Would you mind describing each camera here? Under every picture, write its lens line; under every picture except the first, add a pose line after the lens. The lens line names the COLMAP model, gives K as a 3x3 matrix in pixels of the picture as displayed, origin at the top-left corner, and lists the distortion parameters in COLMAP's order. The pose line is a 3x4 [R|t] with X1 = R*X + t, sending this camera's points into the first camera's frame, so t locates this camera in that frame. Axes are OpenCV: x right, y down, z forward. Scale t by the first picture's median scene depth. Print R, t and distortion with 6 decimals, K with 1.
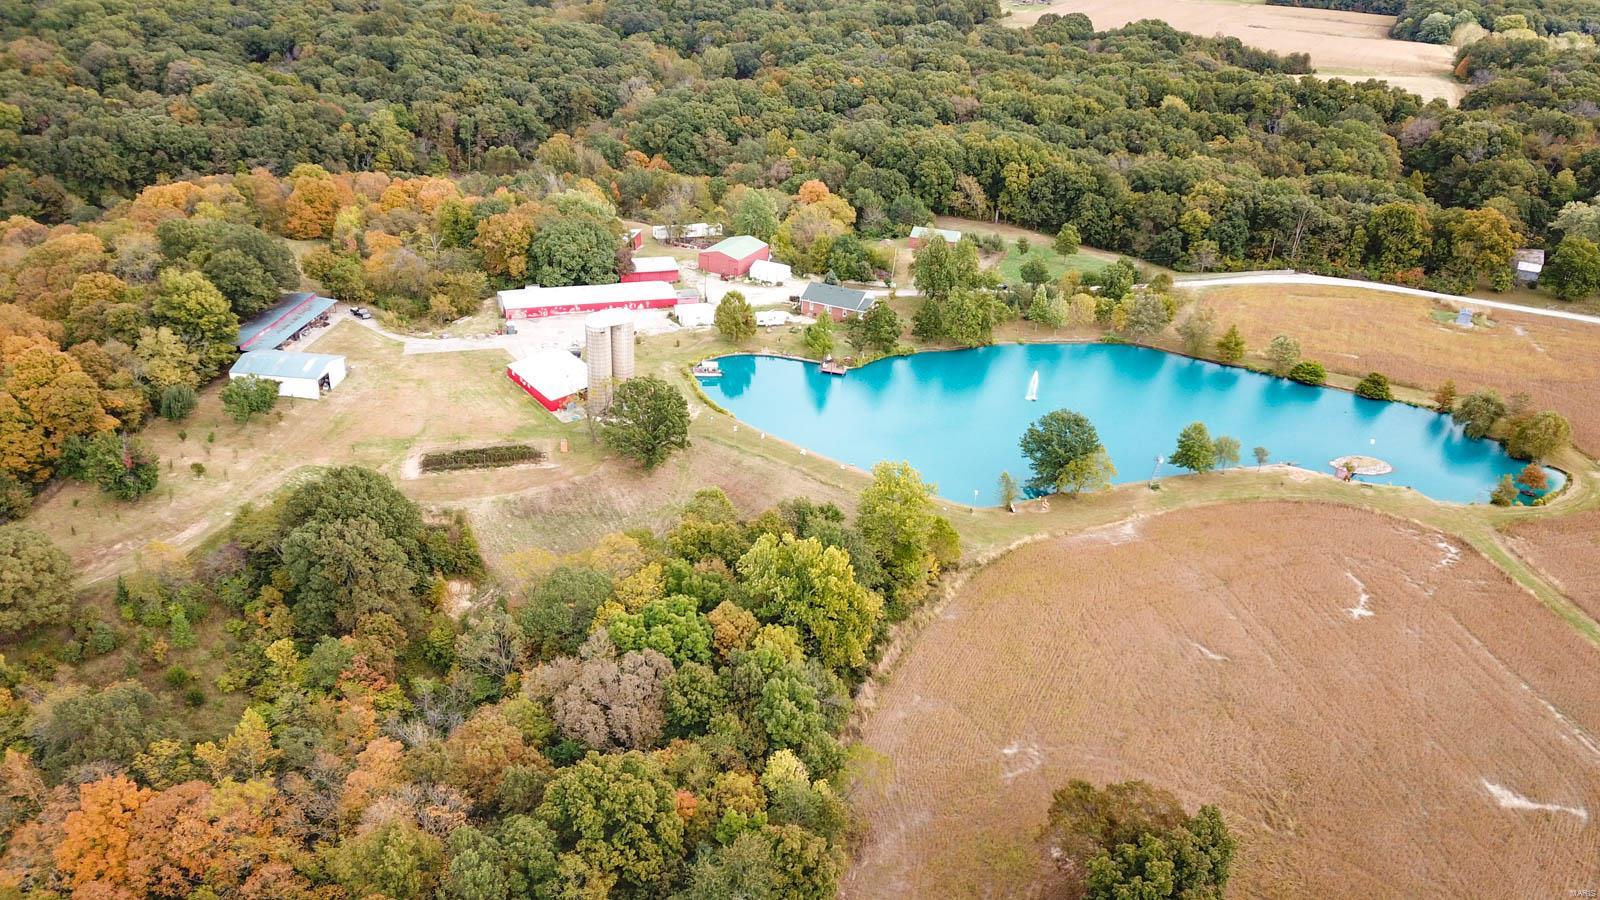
lens RADIAL K [[1199.2, 0, 800.0], [0, 1199.2, 450.0], [0, 0, 1]] dist [0.014357, 0.000250]
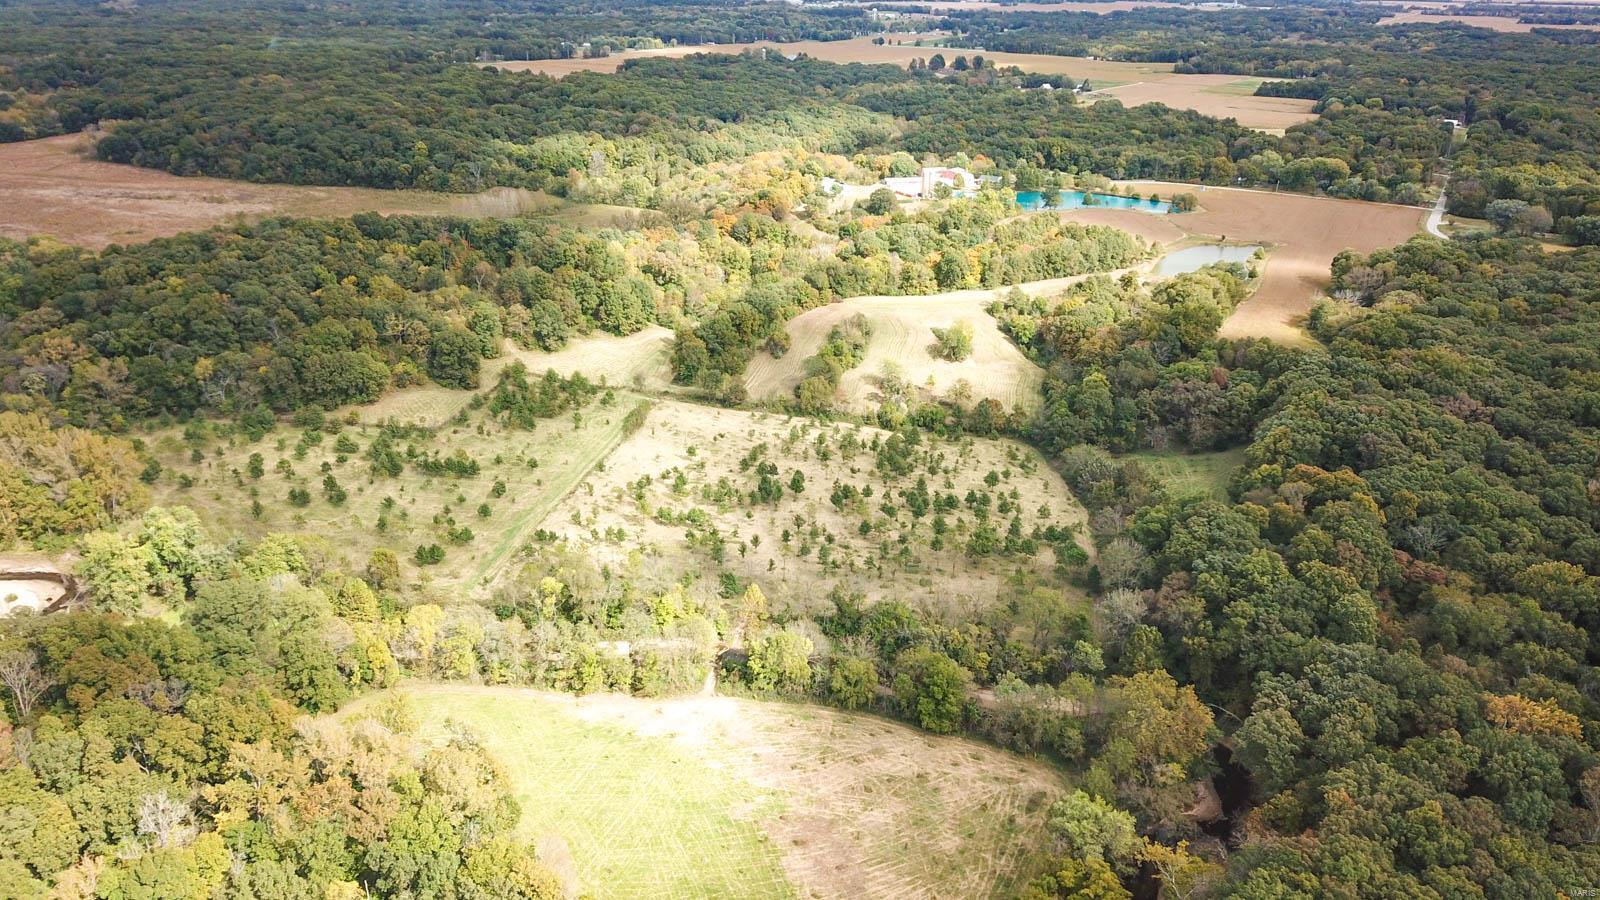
lens RADIAL K [[1239.5, 0, 800.7], [0, 1239.5, 443.1], [0, 0, 1]] dist [0.011376, -0.000038]
pose [[0.994960, 0.014940, -0.099154, -0.107339], [-0.024329, 0.995259, -0.094172, 0.723511], [0.097277, 0.096109, 0.990606, -1.809352]]
